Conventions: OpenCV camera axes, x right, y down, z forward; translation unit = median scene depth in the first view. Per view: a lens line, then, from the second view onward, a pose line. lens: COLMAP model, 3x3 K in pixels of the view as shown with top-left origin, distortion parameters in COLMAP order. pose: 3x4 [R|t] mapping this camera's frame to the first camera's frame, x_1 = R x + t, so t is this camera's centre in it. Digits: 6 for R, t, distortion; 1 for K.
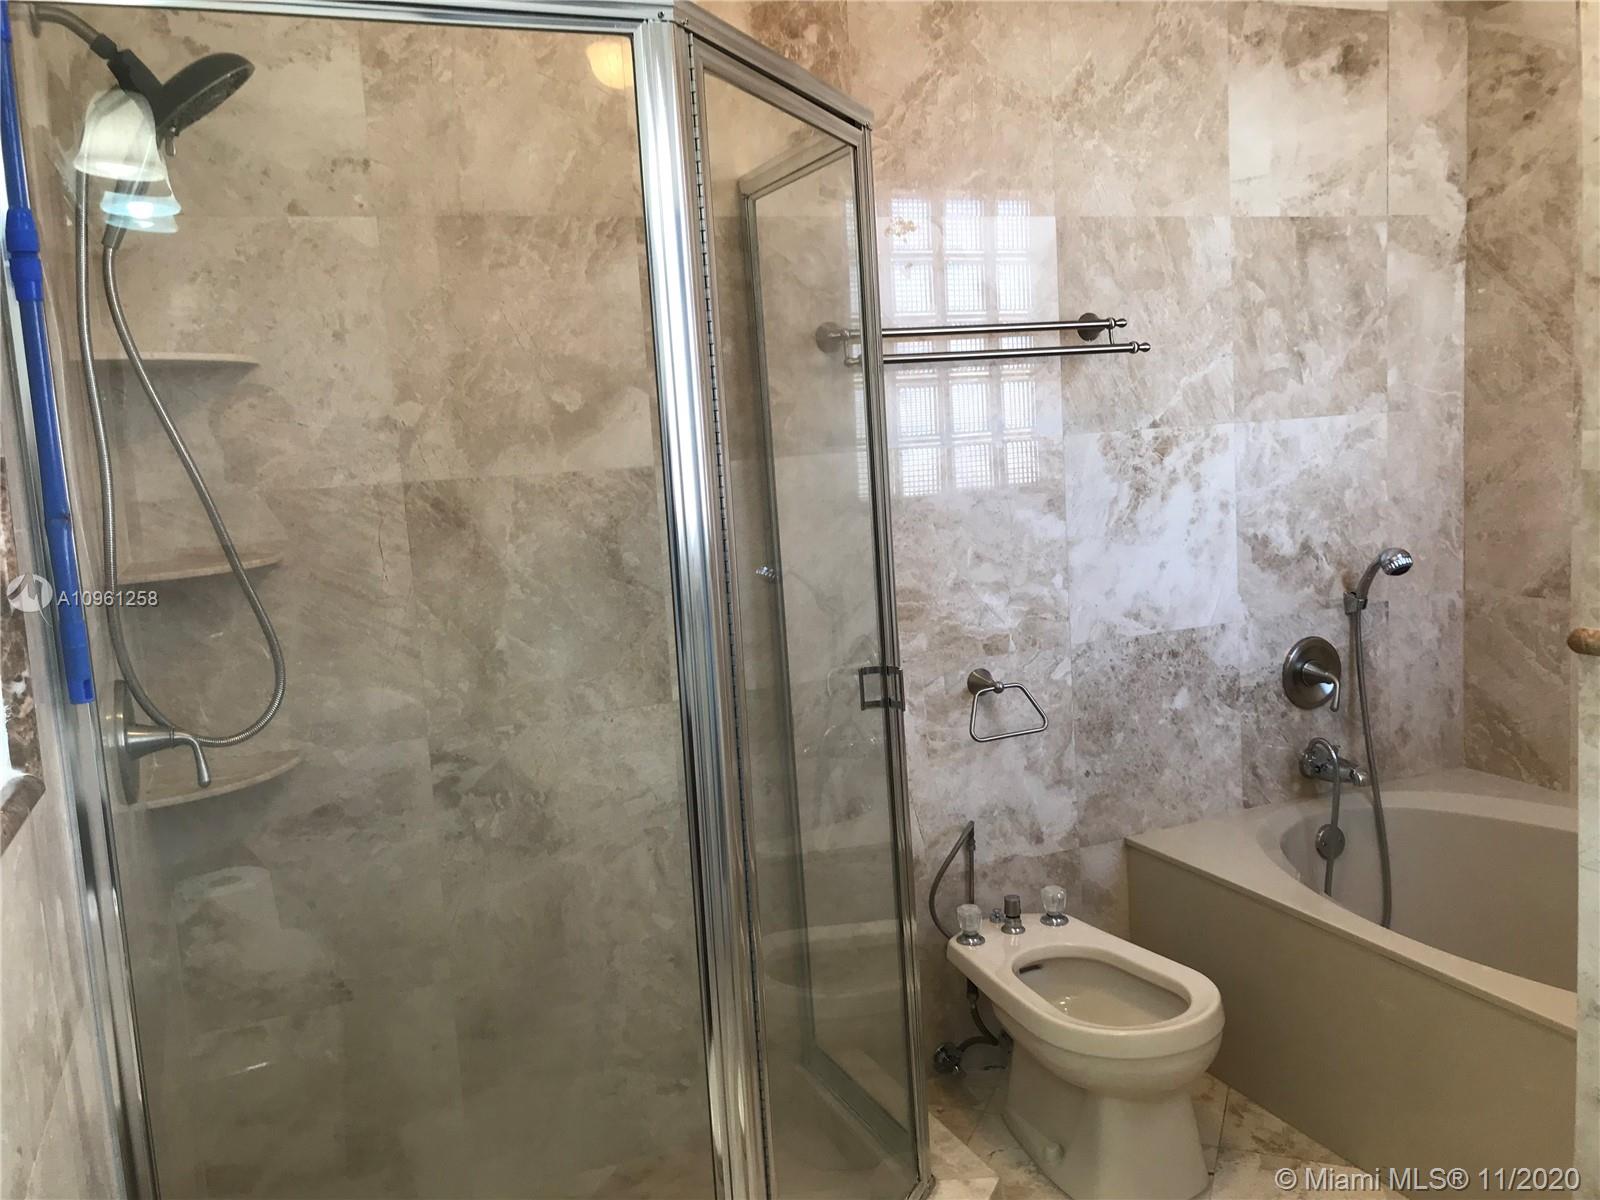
lens RADIAL K [[1306.6, 0, 799.5], [0, 1306.6, 593.6], [0, 0, 1]] dist [0.046818, -0.027819]
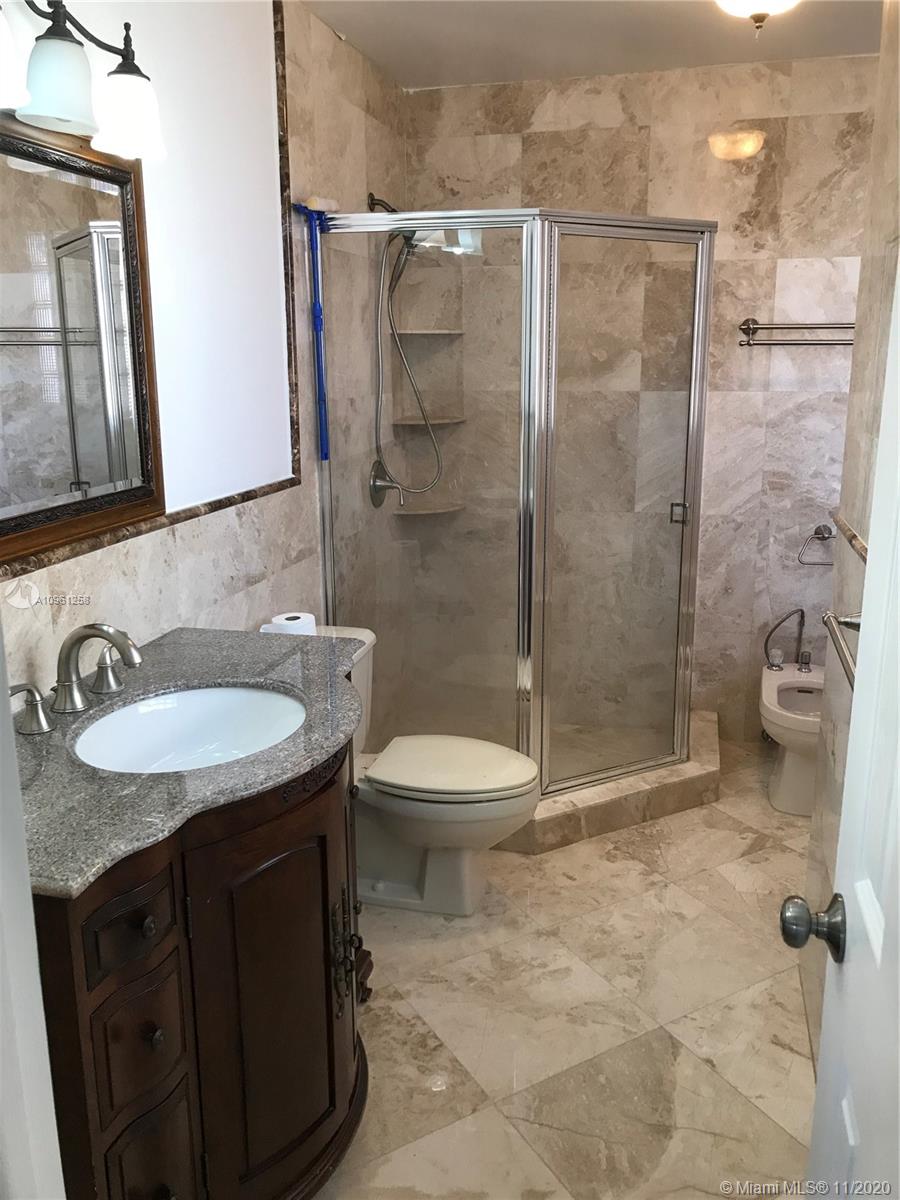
lens RADIAL K [[979.9, 0, 452.2], [0, 979.9, 600.4], [0, 0, 1]] dist [0.046818, -0.027819]
pose [[0.818089, 0.205930, -0.536957, 0.519052], [-0.121072, 0.974437, 0.189247, -0.037015], [0.562203, -0.089810, 0.822109, -0.409260]]
